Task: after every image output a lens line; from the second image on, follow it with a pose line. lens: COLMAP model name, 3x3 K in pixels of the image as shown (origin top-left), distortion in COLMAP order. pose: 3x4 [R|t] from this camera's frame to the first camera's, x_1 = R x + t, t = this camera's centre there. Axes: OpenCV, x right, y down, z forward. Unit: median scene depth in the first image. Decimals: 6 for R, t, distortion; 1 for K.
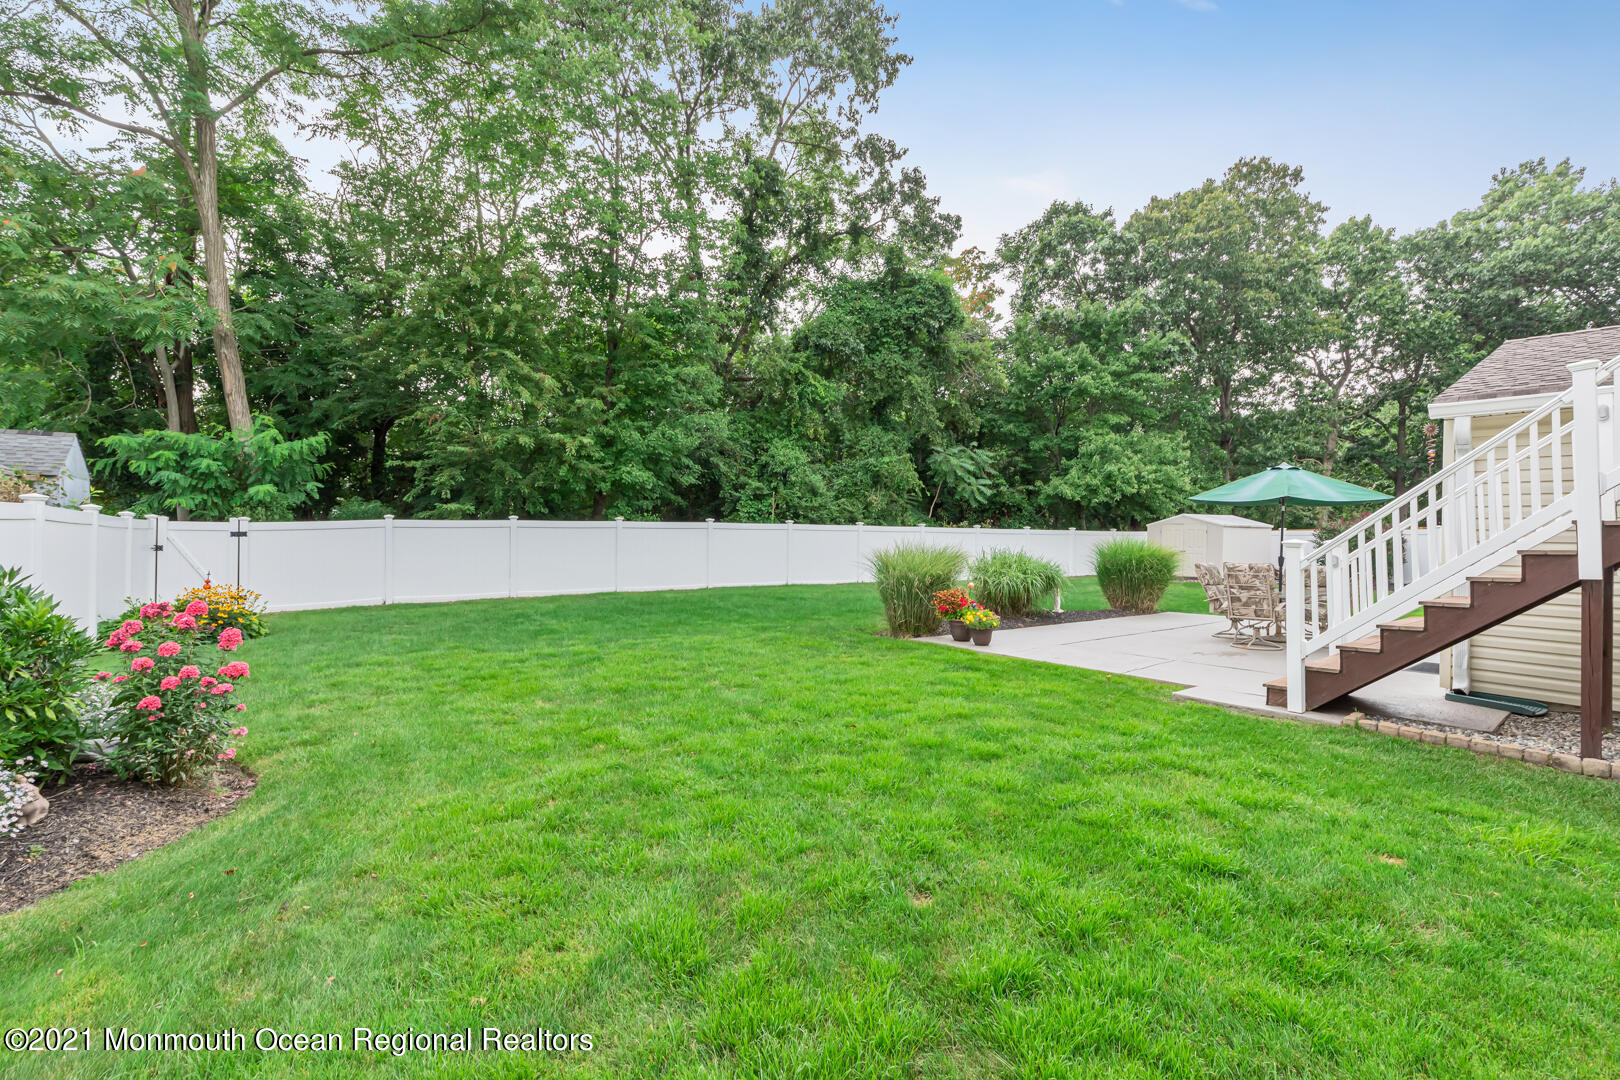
lens RADIAL K [[741.4, 0, 822.3], [0, 741.4, 549.9], [0, 0, 1]] dist [0.000198, -0.000119]
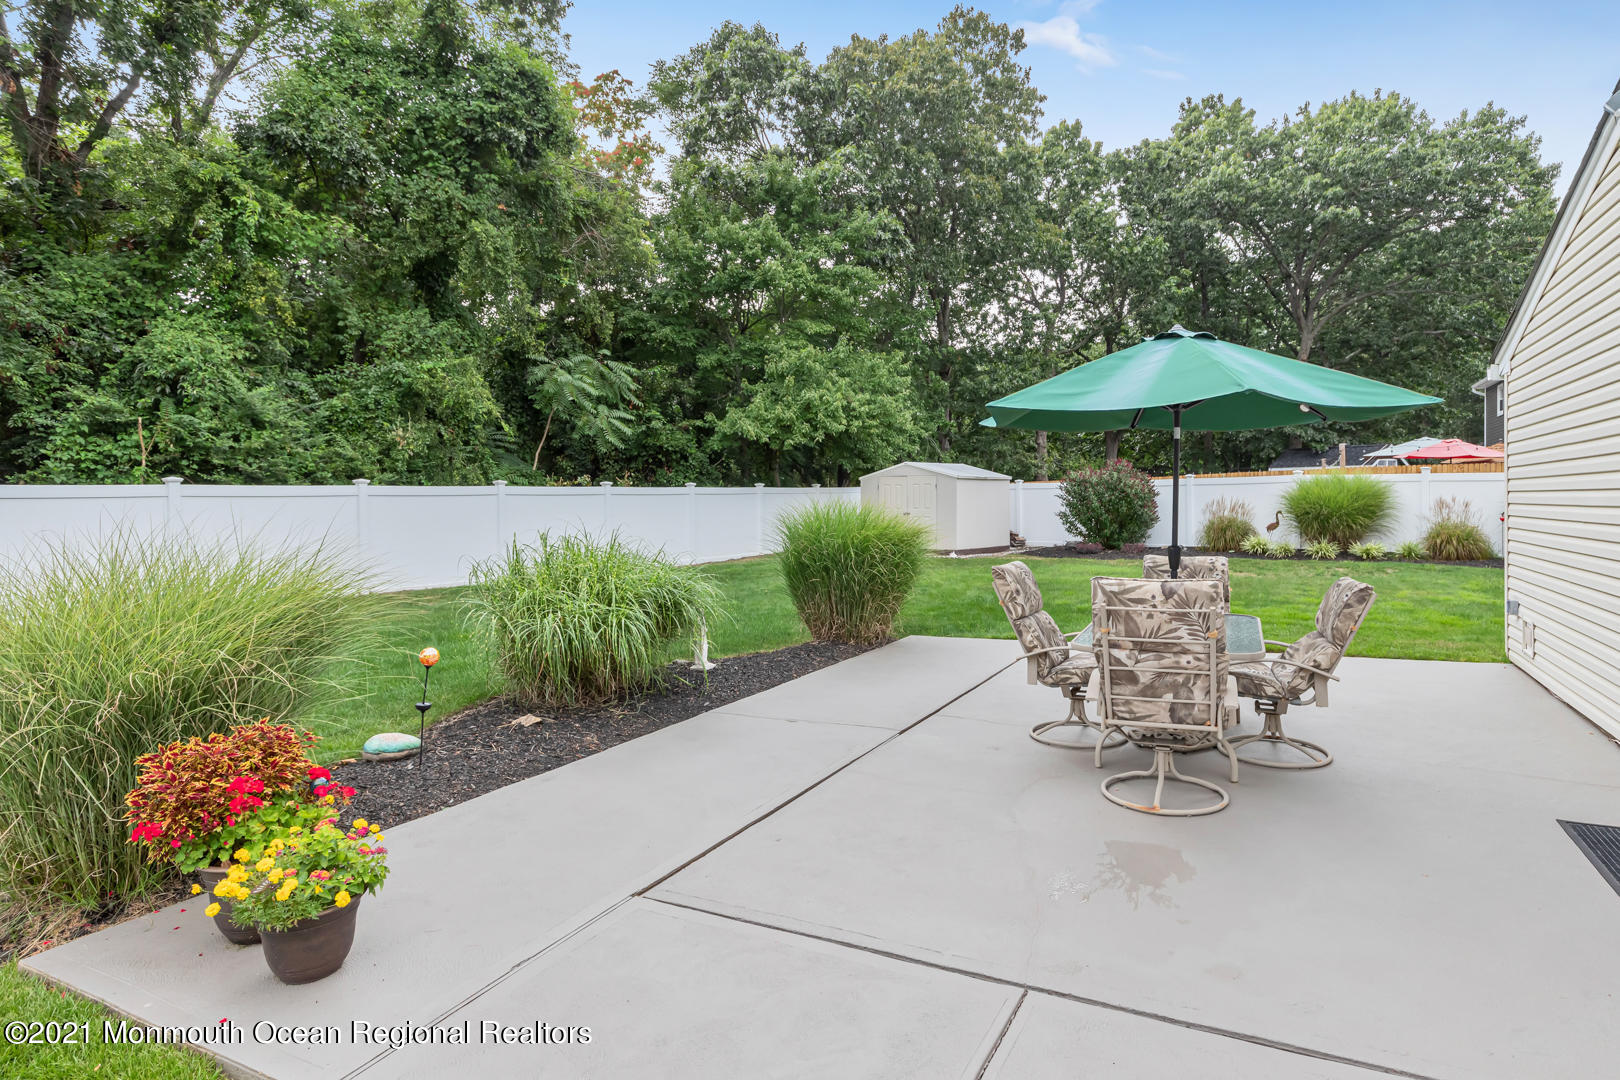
lens RADIAL K [[877.0, 0, 814.1], [0, 877.0, 531.1], [0, 0, 1]] dist [-0.006322, -0.000544]
pose [[0.932406, -0.033498, 0.359856, 0.092006], [0.025206, 0.999298, 0.027710, -0.007254], [-0.360531, -0.016767, 0.932596, 0.228341]]
